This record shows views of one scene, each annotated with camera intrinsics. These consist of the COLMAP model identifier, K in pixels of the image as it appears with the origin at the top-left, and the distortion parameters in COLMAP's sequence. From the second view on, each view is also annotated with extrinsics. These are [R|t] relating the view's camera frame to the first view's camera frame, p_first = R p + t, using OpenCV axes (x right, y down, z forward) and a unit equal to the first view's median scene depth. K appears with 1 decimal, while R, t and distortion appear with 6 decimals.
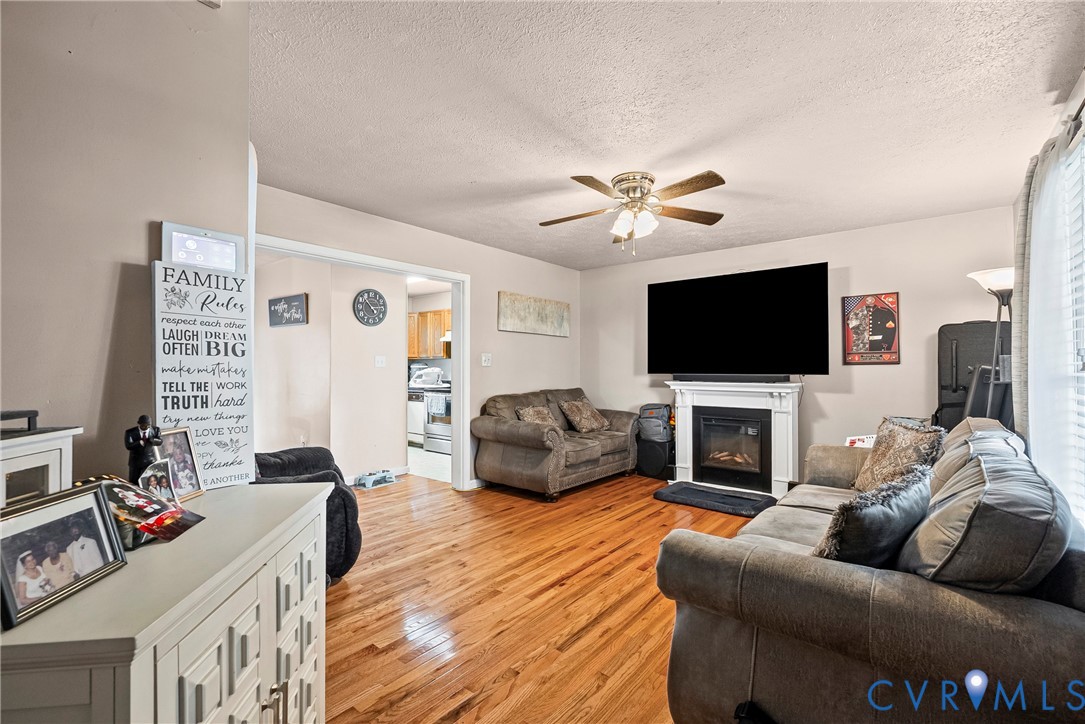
lens RADIAL K [[483.8, 0, 542.1], [0, 483.8, 356.9], [0, 0, 1]] dist [-0.003424, -0.000290]
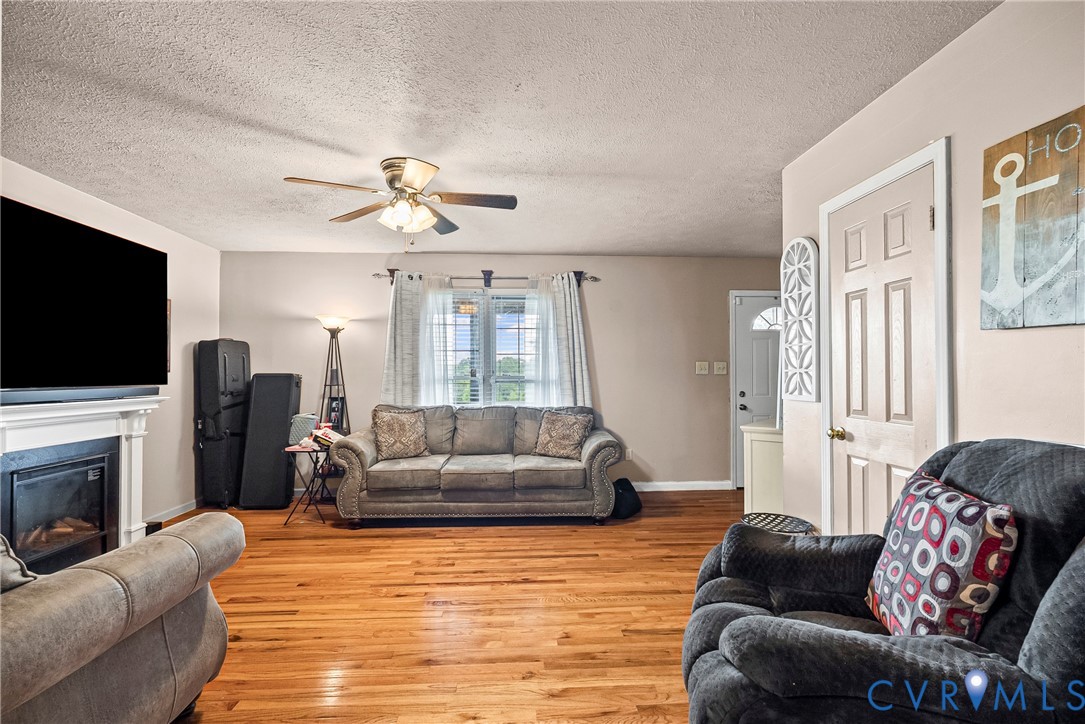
lens RADIAL K [[483.8, 0, 539.8], [0, 483.8, 369.8], [0, 0, 1]] dist [-0.003424, -0.000290]
pose [[-0.677568, 0.004727, 0.735445, -0.256064], [-0.016420, 0.999633, -0.021552, 0.009650], [-0.735277, -0.026679, -0.677242, 0.569055]]
